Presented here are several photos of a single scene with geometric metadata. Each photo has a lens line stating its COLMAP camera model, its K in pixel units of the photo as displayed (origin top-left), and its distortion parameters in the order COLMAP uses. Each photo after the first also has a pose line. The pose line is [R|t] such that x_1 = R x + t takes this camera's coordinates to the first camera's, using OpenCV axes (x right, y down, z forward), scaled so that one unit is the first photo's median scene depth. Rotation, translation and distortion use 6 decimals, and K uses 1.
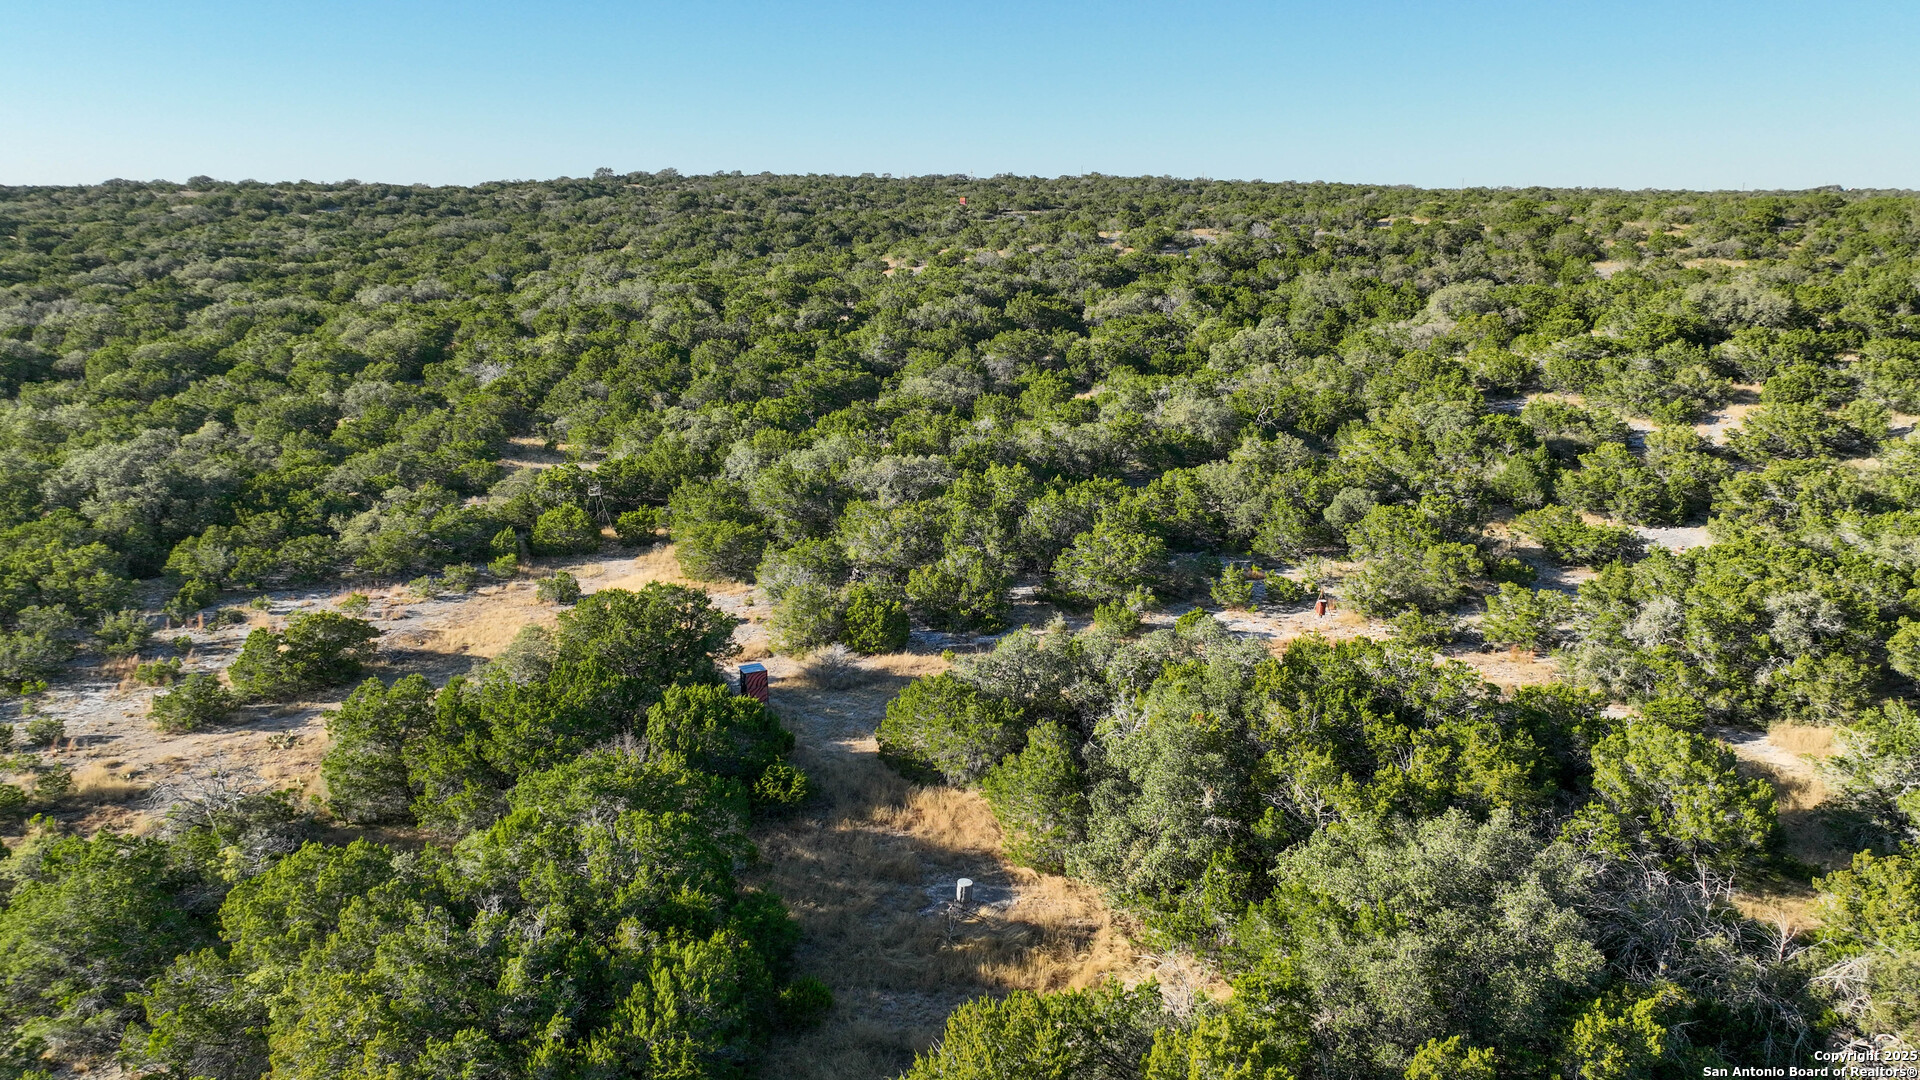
lens RADIAL K [[1387.0, 0, 973.6], [0, 1387.0, 534.8], [0, 0, 1]] dist [0.006163, 0.002322]
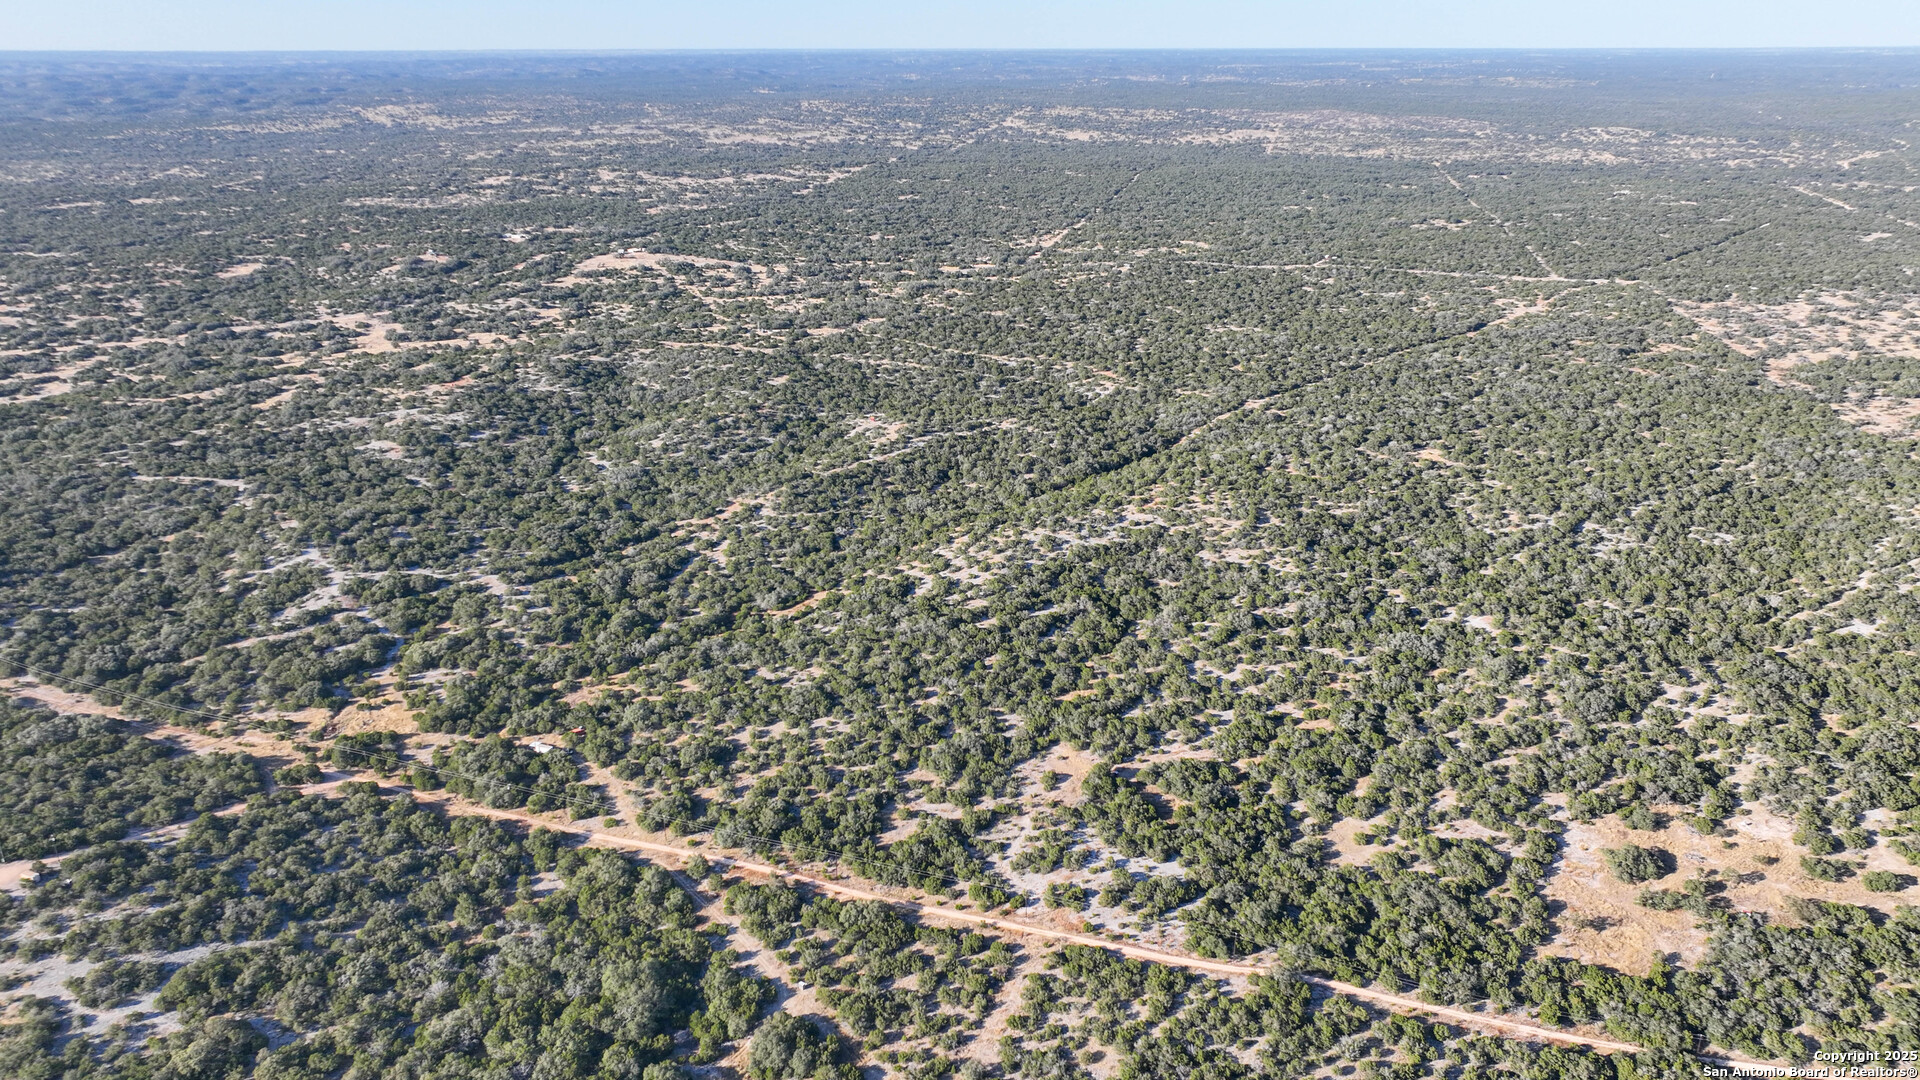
lens RADIAL K [[1387.0, 0, 973.6], [0, 1387.0, 534.8], [0, 0, 1]] dist [0.006163, 0.002322]
pose [[0.959610, -0.099490, 0.263155, -1.499372], [0.069776, 0.990323, 0.119964, -1.159488], [-0.272544, -0.096757, 0.957266, -3.199113]]
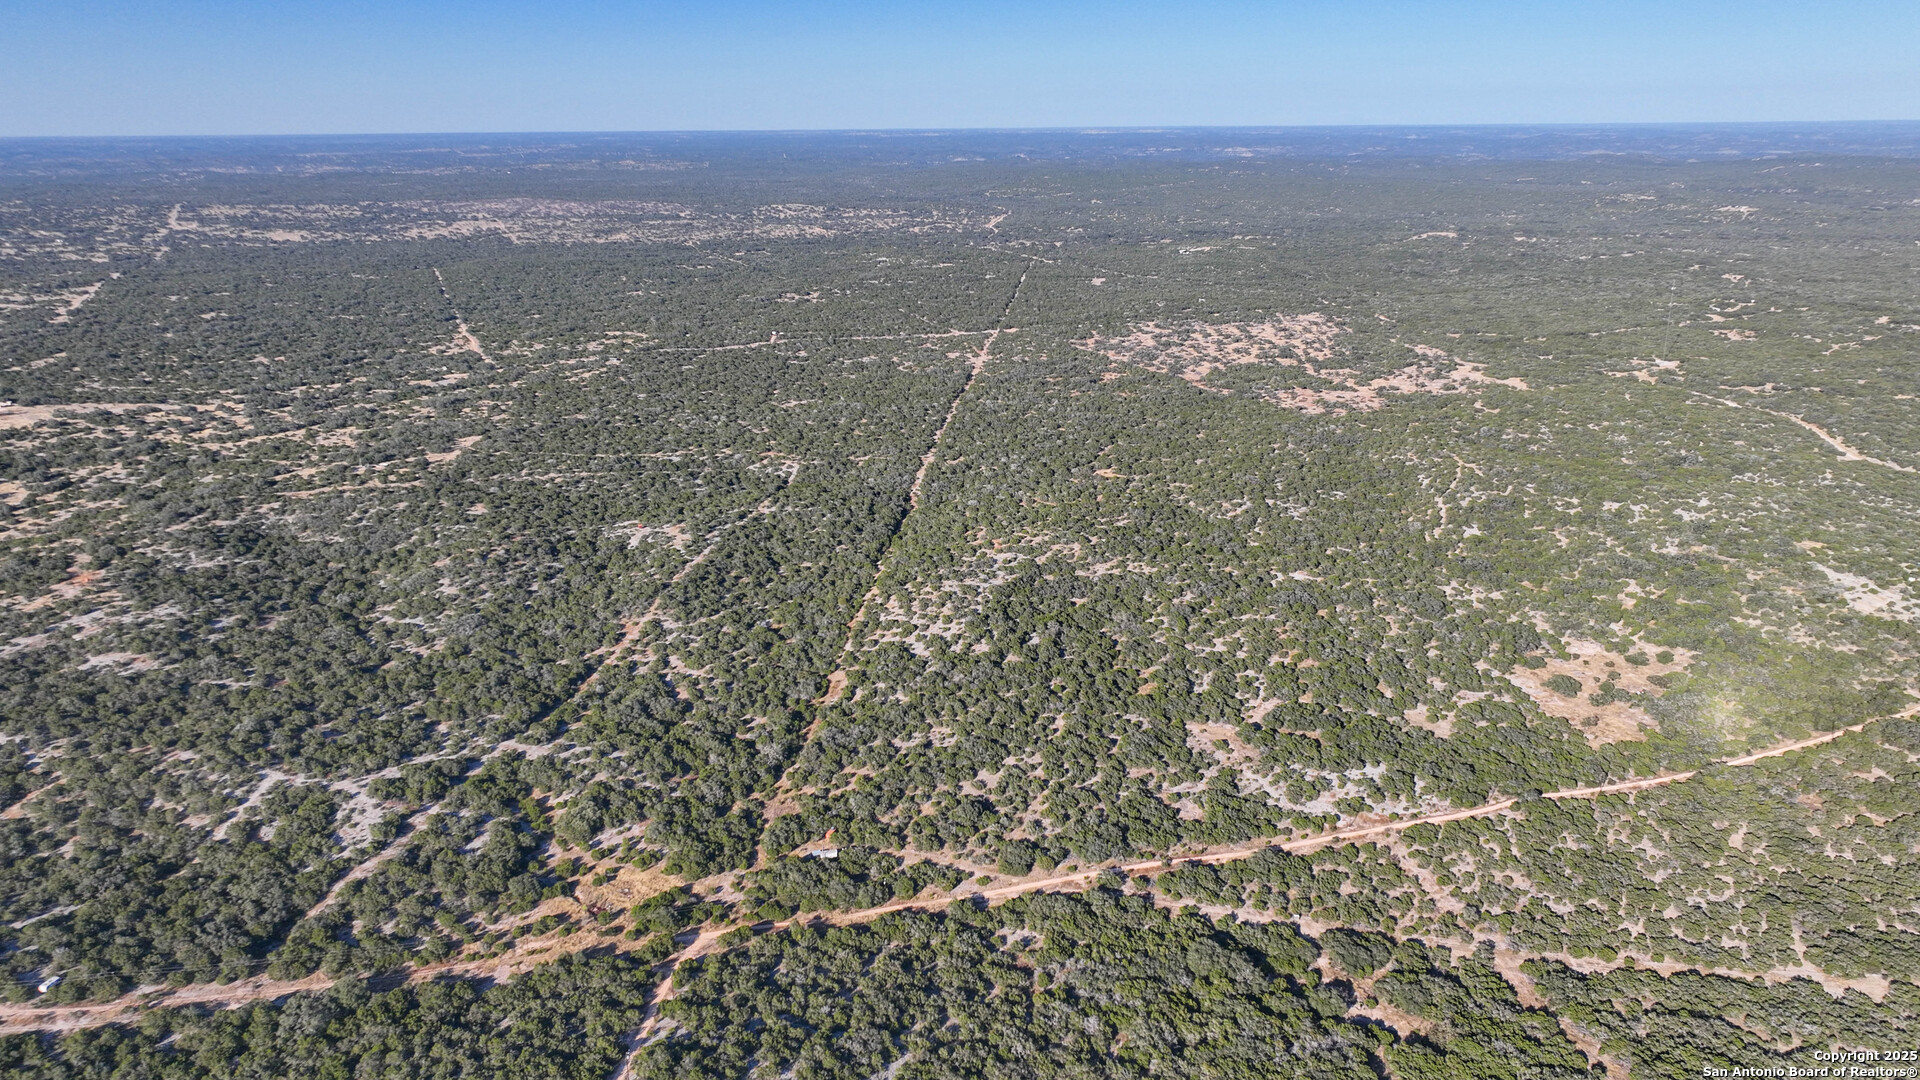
lens RADIAL K [[1387.0, 0, 973.6], [0, 1387.0, 534.8], [0, 0, 1]] dist [0.006163, 0.002322]
pose [[0.609155, -0.236940, 0.756829, -4.480003], [0.193916, 0.969858, 0.147554, -1.614840], [-0.768978, 0.056879, 0.636740, -2.004349]]
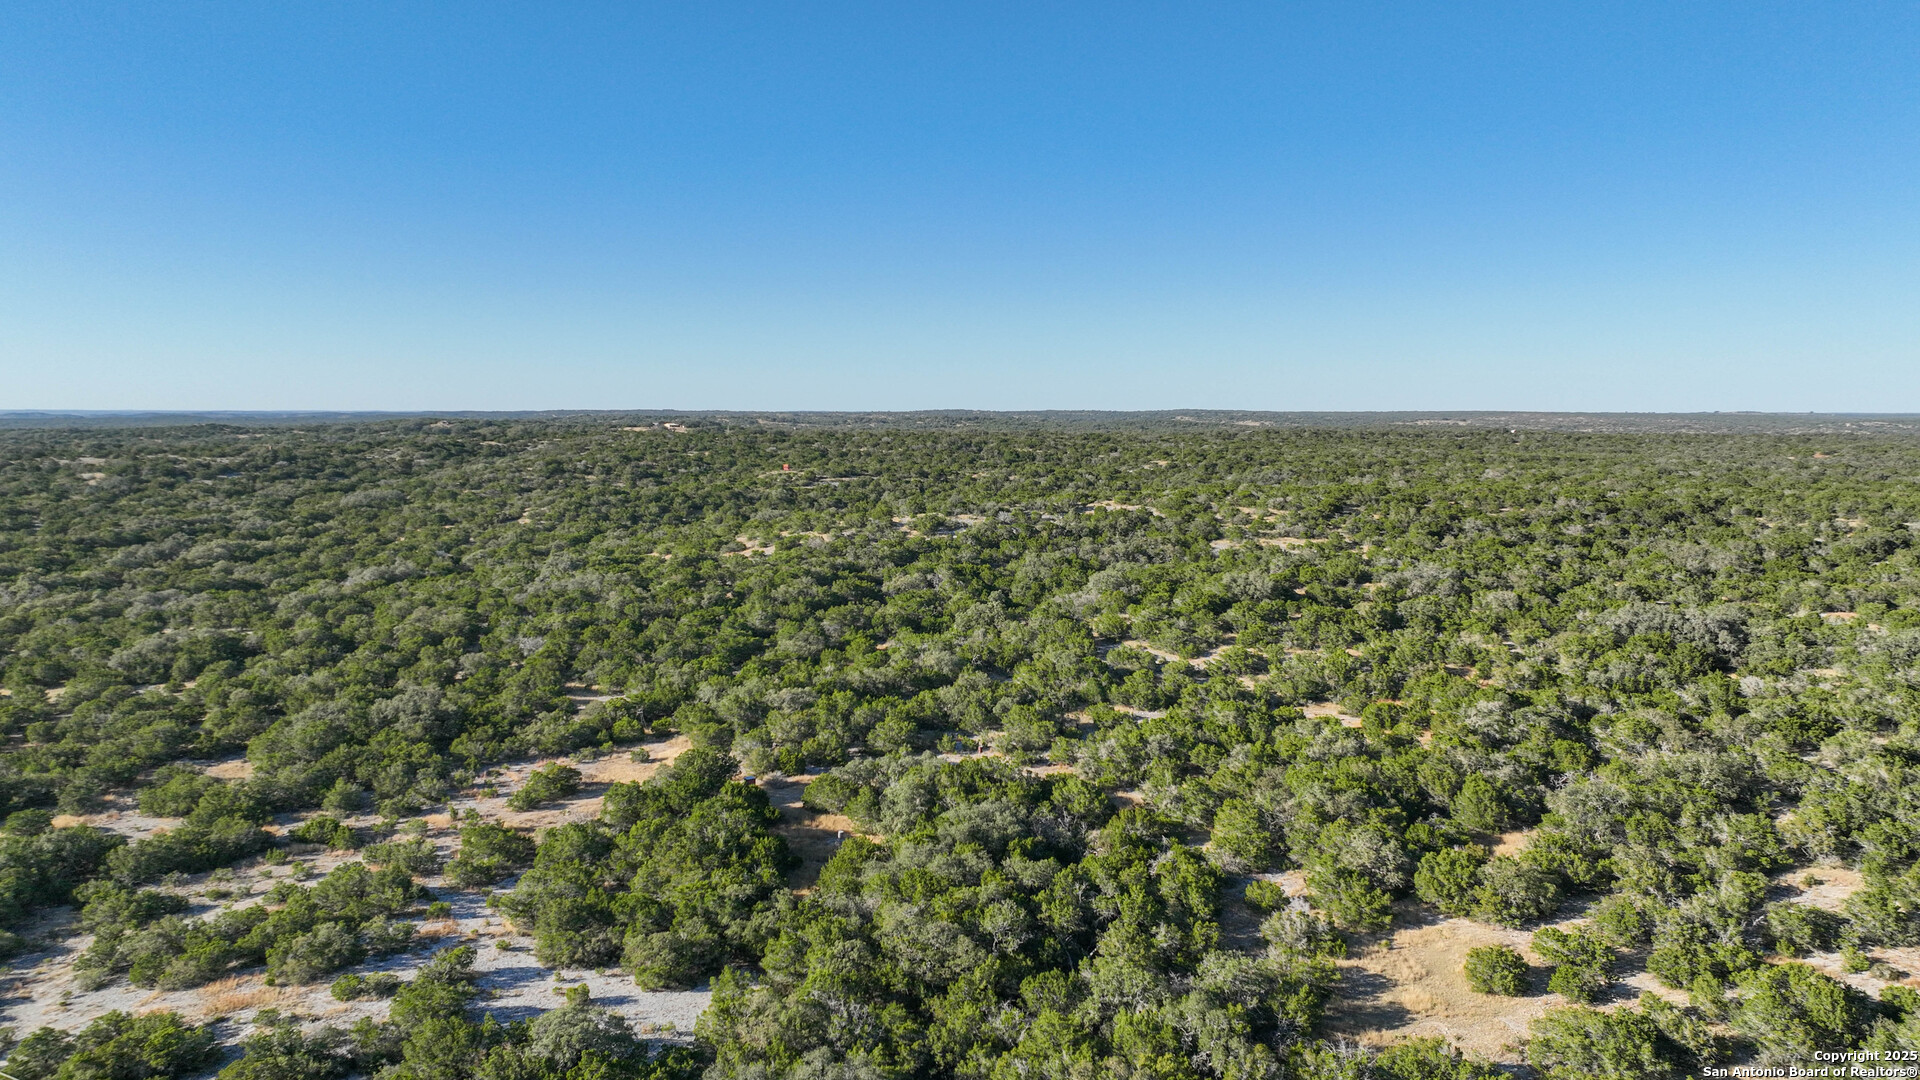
lens RADIAL K [[1387.0, 0, 973.6], [0, 1387.0, 534.8], [0, 0, 1]] dist [0.006163, 0.002322]
pose [[0.990423, -0.015799, 0.137157, -0.050895], [0.036086, 0.988521, -0.146707, 0.023683], [-0.133265, 0.150252, 0.979625, -0.871475]]
